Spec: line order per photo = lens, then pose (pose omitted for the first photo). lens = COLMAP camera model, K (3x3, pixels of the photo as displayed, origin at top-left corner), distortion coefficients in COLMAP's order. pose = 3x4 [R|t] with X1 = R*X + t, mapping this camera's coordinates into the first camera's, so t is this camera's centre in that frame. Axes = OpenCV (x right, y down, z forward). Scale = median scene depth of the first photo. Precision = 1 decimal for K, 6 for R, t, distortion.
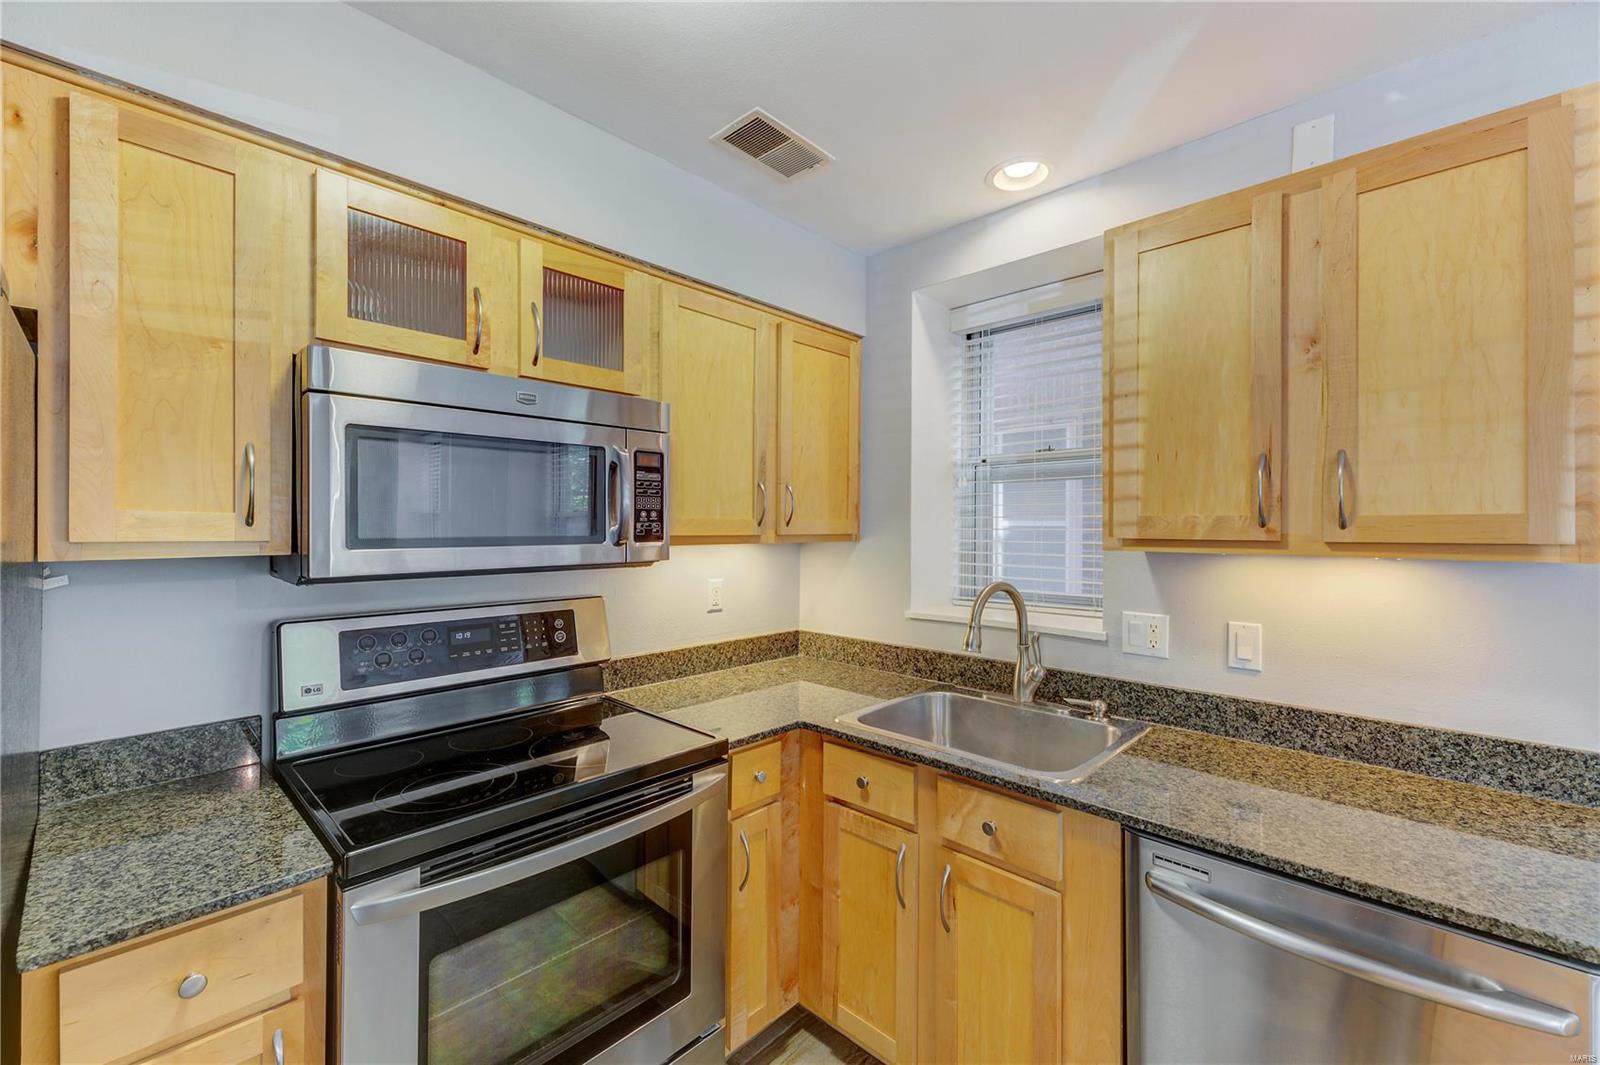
lens RADIAL K [[644.7, 0, 803.9], [0, 644.7, 525.6], [0, 0, 1]] dist [0.013860, -0.001136]
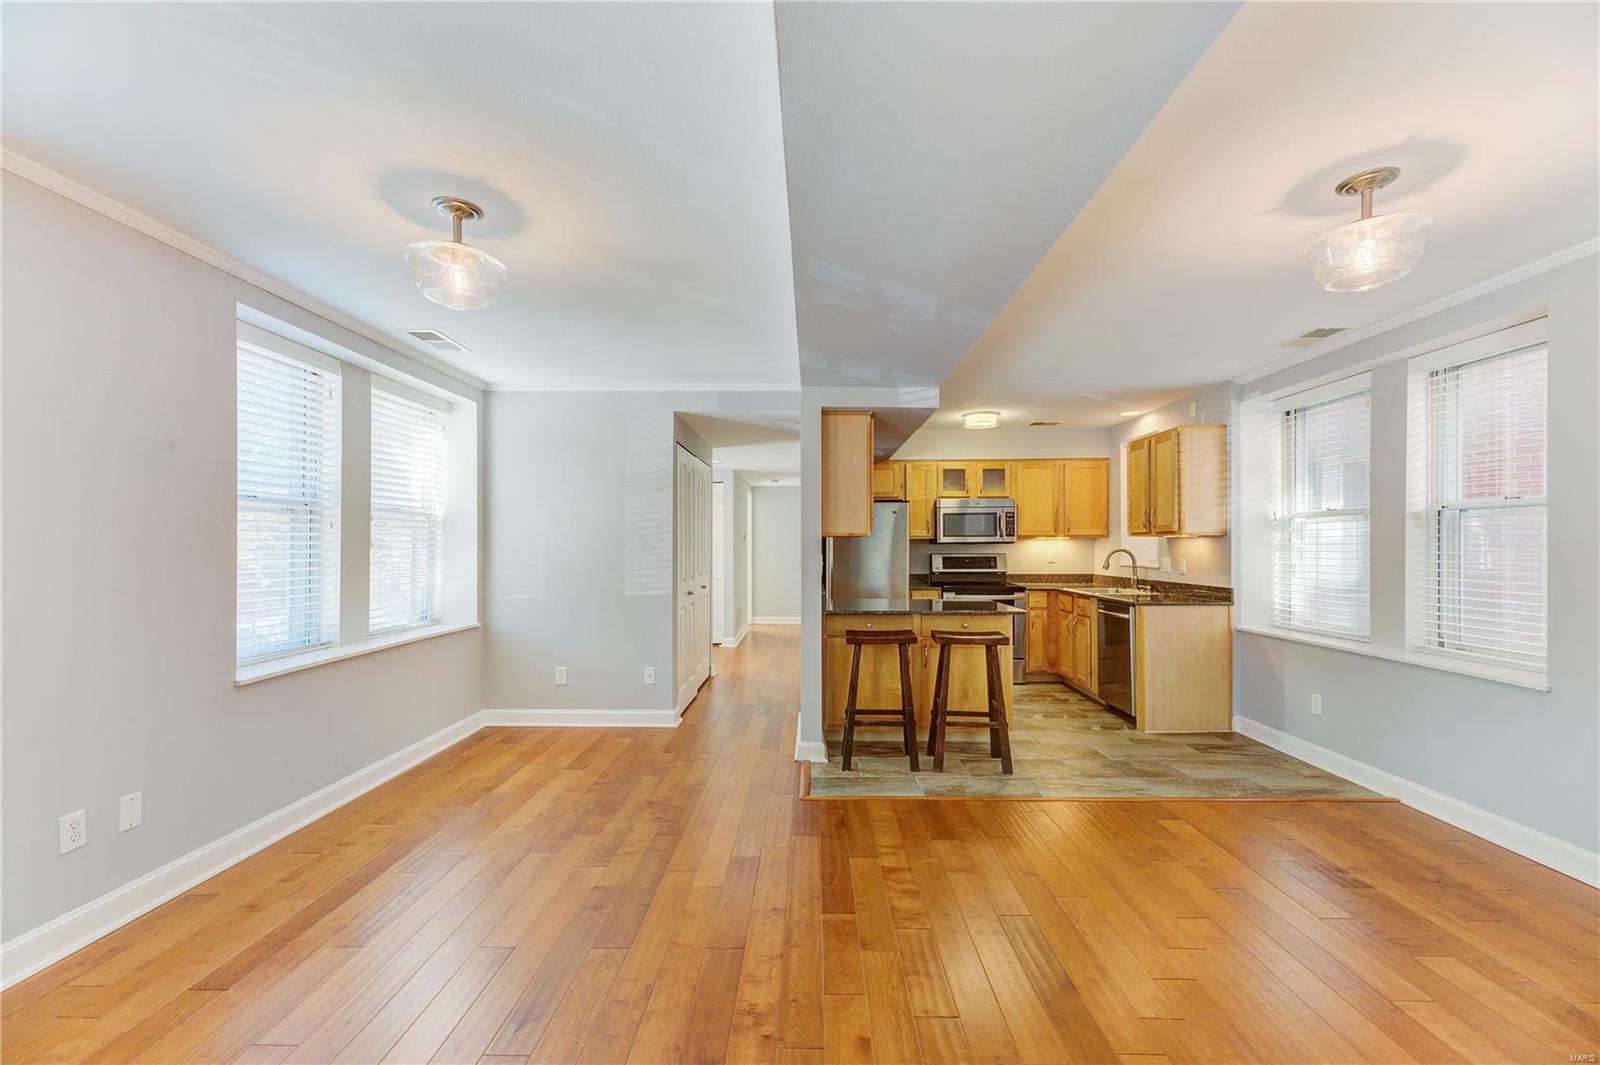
lens RADIAL K [[644.7, 0, 797.1], [0, 644.7, 542.8], [0, 0, 1]] dist [0.013860, -0.001136]
pose [[0.671030, -0.007826, -0.741389, 1.726449], [0.005958, 0.999969, -0.005163, 0.074987], [0.741406, -0.000953, 0.671056, -2.459295]]
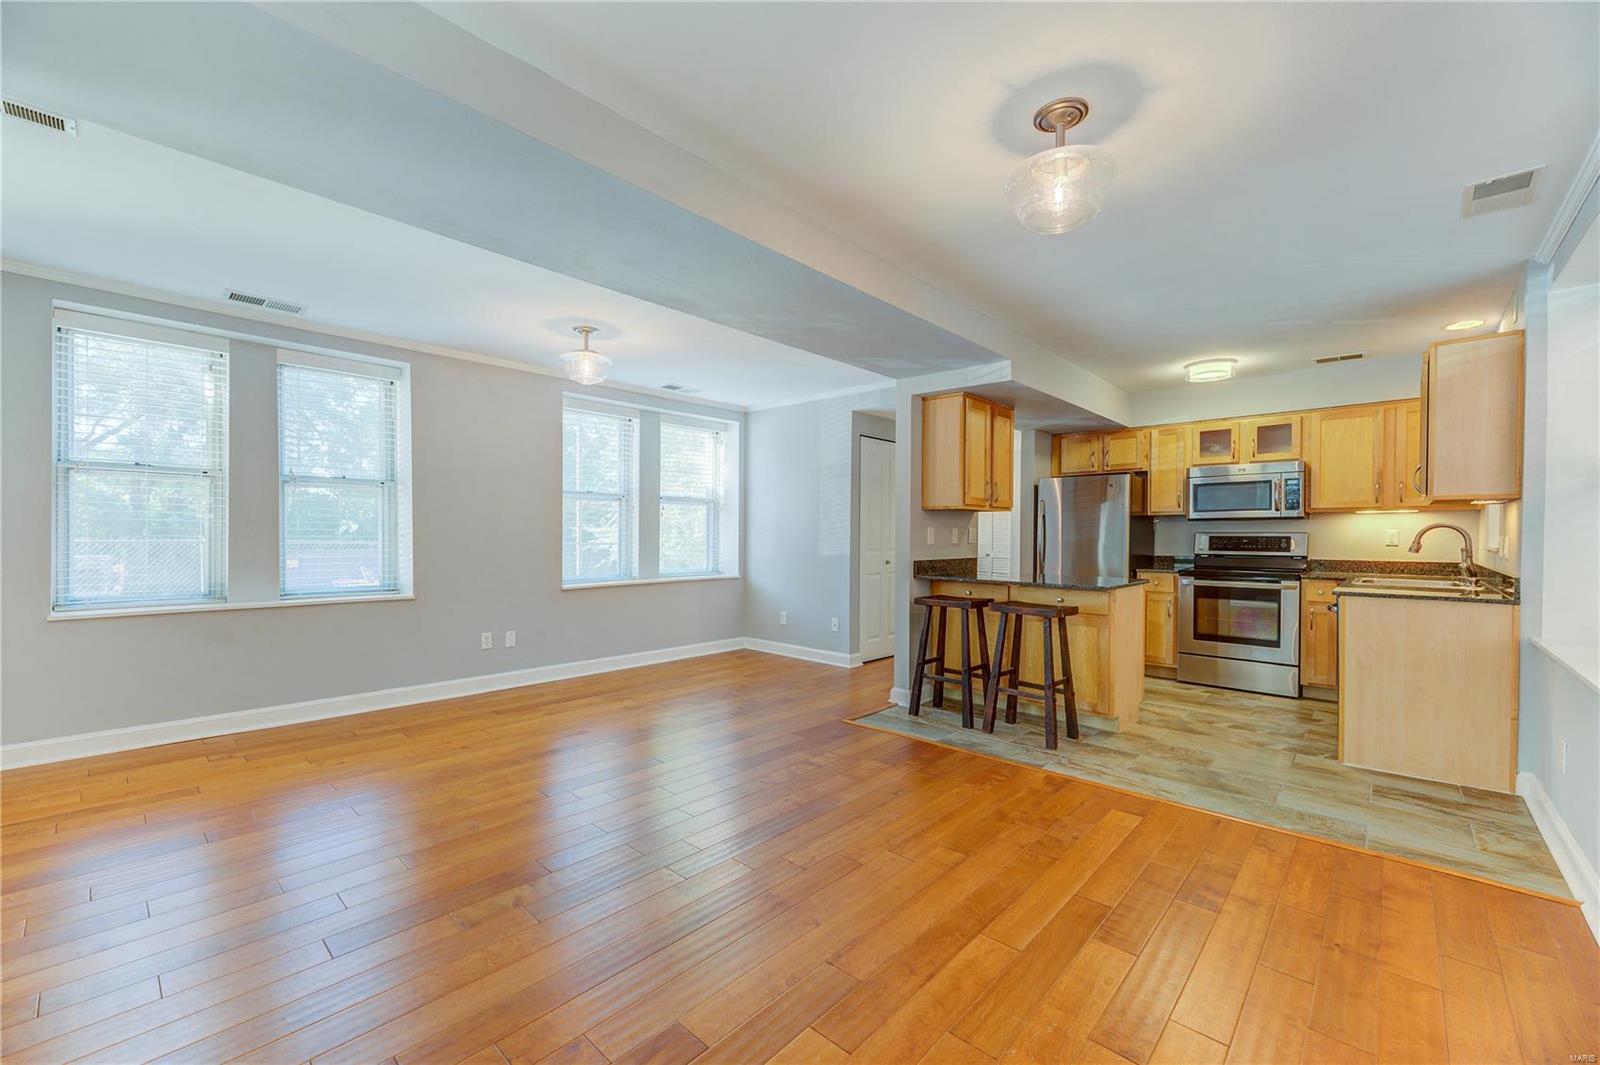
lens RADIAL K [[644.7, 0, 794.6], [0, 644.7, 538.8], [0, 0, 1]] dist [0.013860, -0.001136]
pose [[0.007534, 0.004827, -0.999960, 2.724231], [-0.002195, 0.999986, 0.004811, 0.149449], [0.999969, 0.002159, 0.007544, -1.297557]]
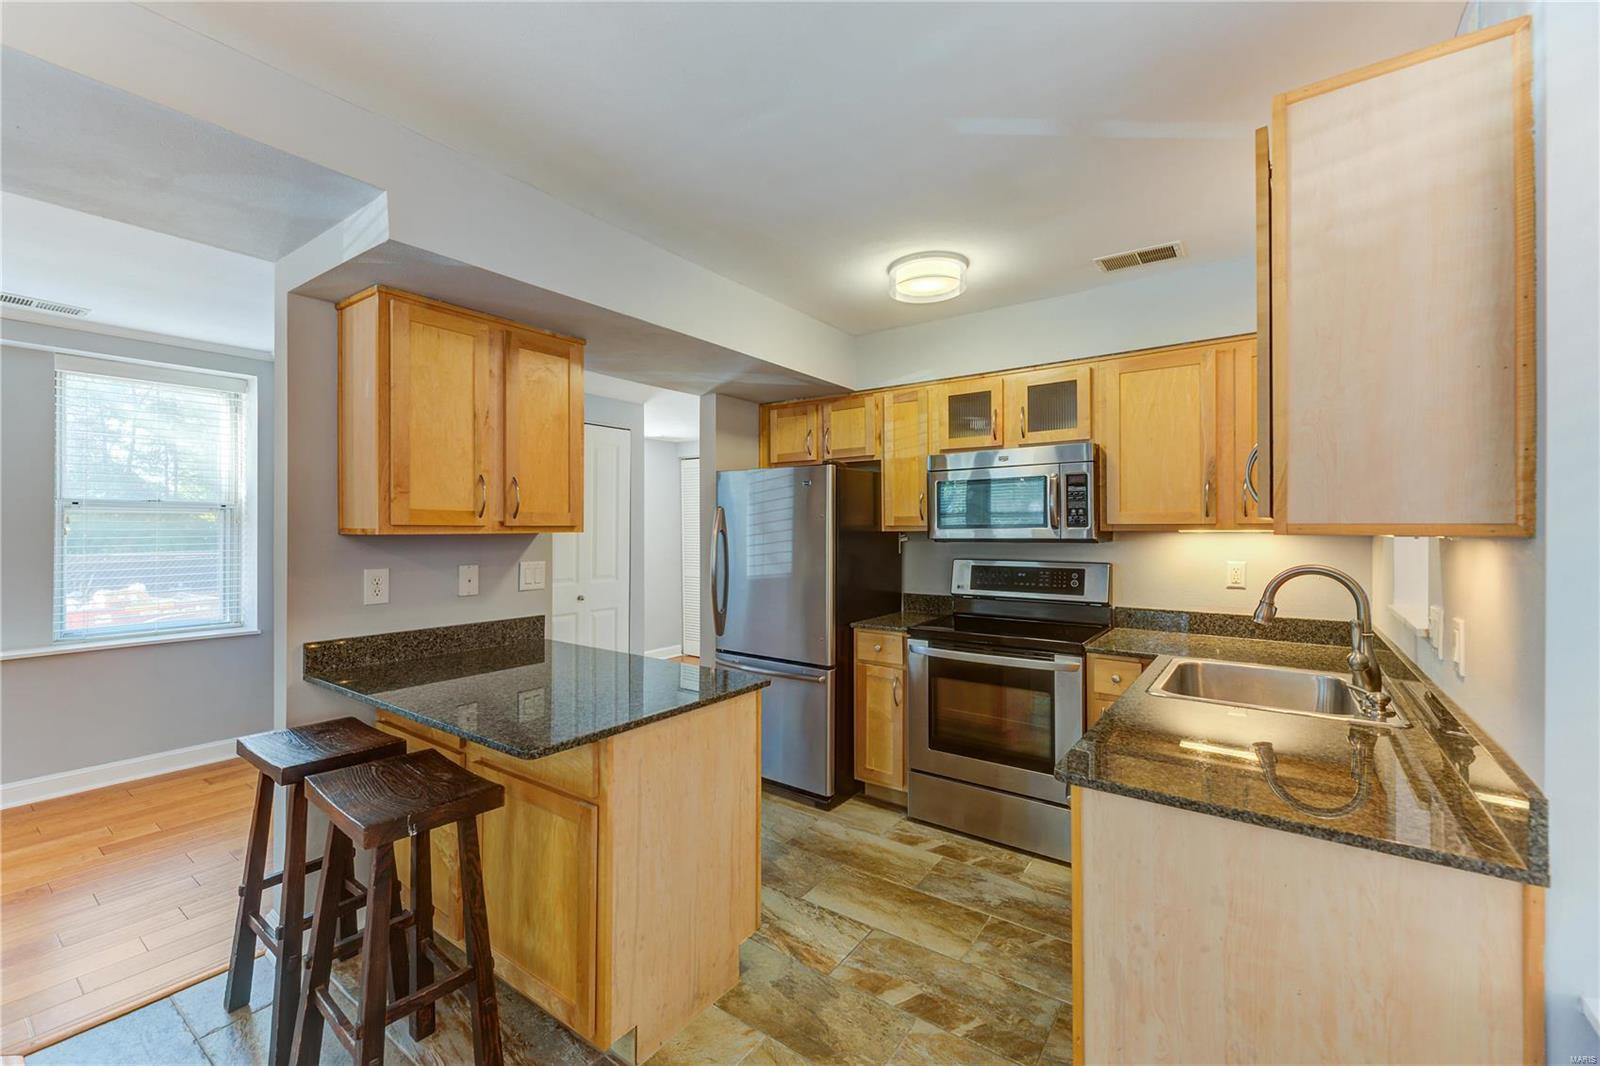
lens RADIAL K [[669.0, 0, 762.9], [0, 669.0, 521.3], [0, 0, 1]] dist [0.019297, -0.000676]
pose [[0.101664, -0.013882, -0.994722, 1.452427], [0.003644, 0.999901, -0.013582, 0.031096], [0.994812, -0.002244, 0.101704, -0.003777]]
